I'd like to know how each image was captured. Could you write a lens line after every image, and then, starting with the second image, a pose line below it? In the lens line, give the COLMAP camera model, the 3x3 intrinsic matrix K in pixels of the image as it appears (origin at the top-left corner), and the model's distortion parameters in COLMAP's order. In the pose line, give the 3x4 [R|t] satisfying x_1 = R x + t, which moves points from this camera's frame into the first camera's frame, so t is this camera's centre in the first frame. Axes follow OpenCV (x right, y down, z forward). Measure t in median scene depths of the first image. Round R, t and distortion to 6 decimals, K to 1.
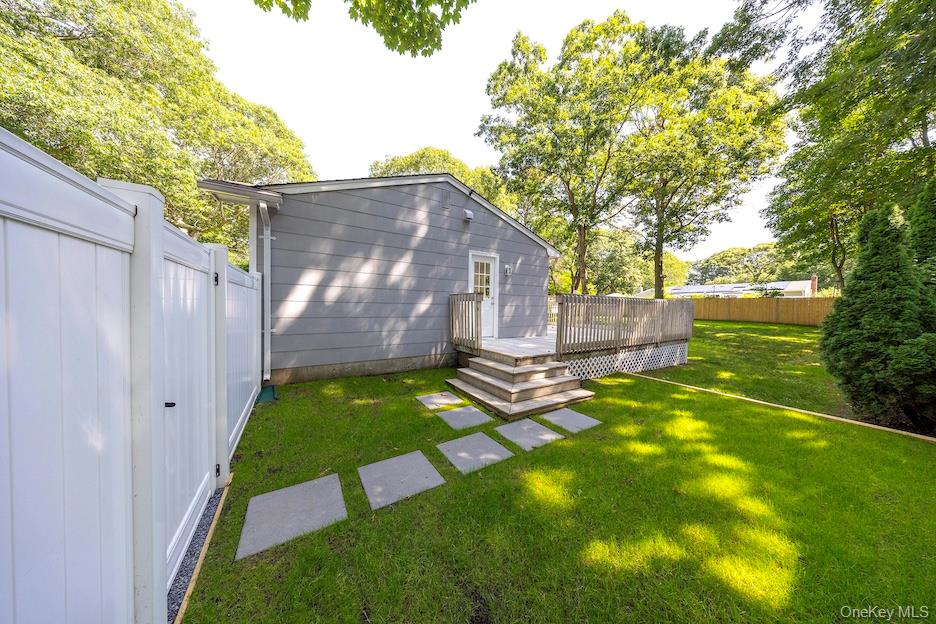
lens RADIAL K [[274.5, 0, 465.2], [0, 274.5, 322.6], [0, 0, 1]] dist [-0.007412, 0.000106]
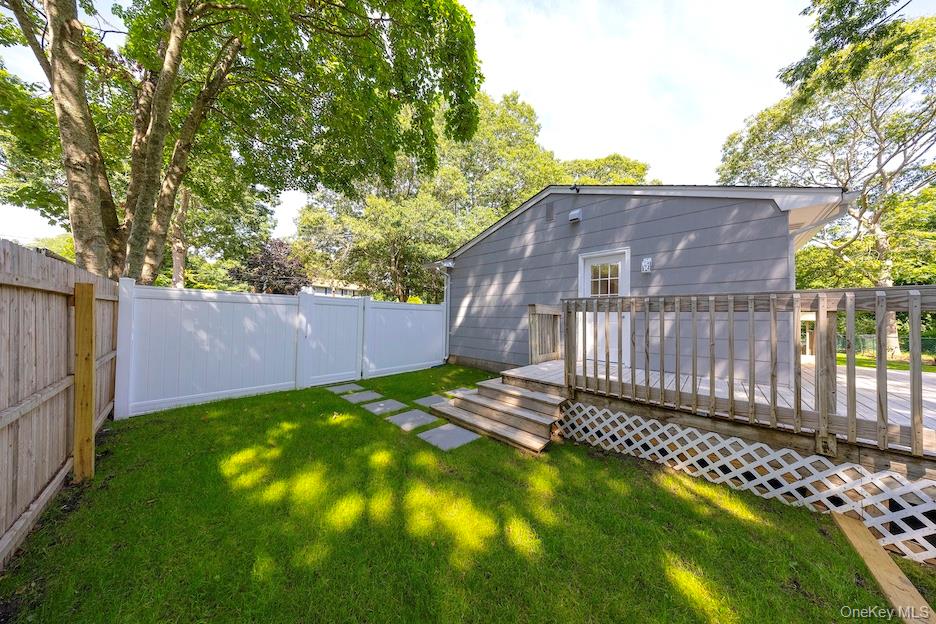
lens RADIAL K [[274.5, 0, 465.2], [0, 274.5, 322.6], [0, 0, 1]] dist [-0.007412, 0.000106]
pose [[0.229050, 0.002668, -0.973411, 1.062626], [-0.074828, 0.997086, -0.014875, -0.018384], [0.970534, 0.076245, 0.228582, 0.663670]]
